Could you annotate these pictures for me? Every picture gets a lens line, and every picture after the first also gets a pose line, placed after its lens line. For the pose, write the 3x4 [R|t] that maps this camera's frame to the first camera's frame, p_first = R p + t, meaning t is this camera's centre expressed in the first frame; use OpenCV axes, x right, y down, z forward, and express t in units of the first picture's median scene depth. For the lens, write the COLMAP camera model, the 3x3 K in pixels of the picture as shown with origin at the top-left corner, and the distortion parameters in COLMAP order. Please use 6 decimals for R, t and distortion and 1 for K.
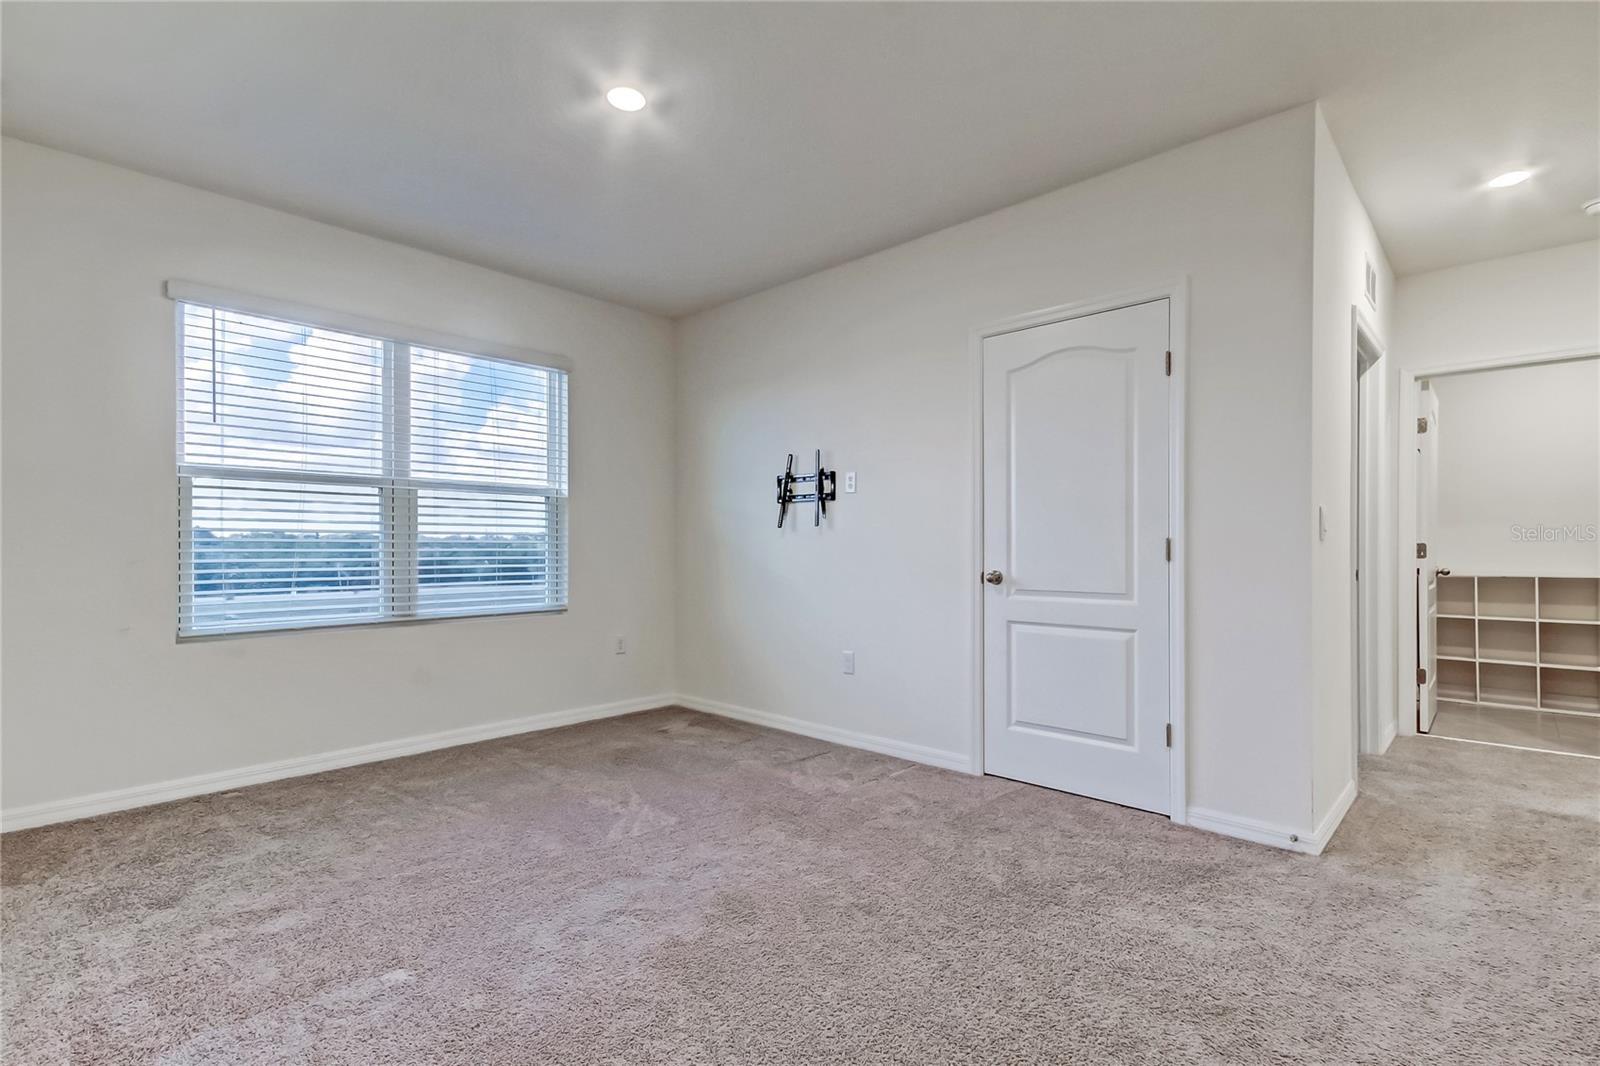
lens RADIAL K [[744.1, 0, 785.3], [0, 744.1, 546.1], [0, 0, 1]] dist [0.010077, 0.000289]
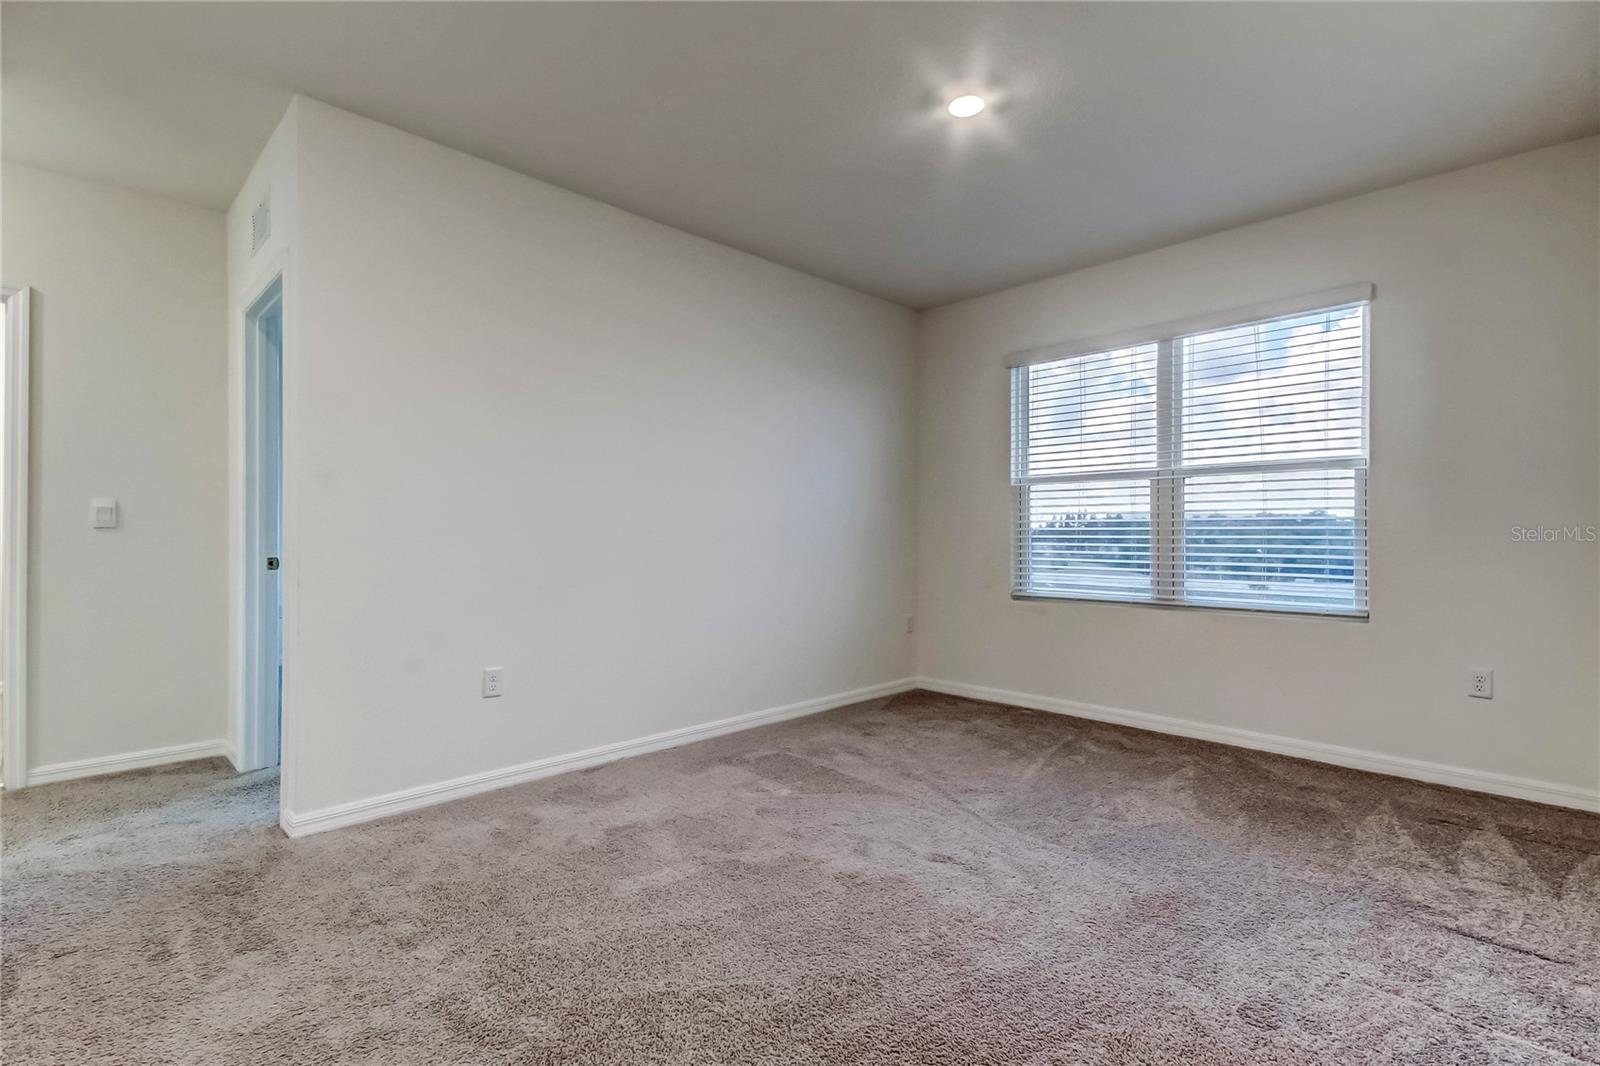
lens RADIAL K [[720.7, 0, 803.5], [0, 720.7, 540.3], [0, 0, 1]] dist [-0.015184, 0.000035]
pose [[-0.025366, 0.007992, -0.999646, 0.518553], [0.000959, 0.999968, 0.007970, 0.001507], [0.999678, -0.000756, -0.025373, 0.523207]]
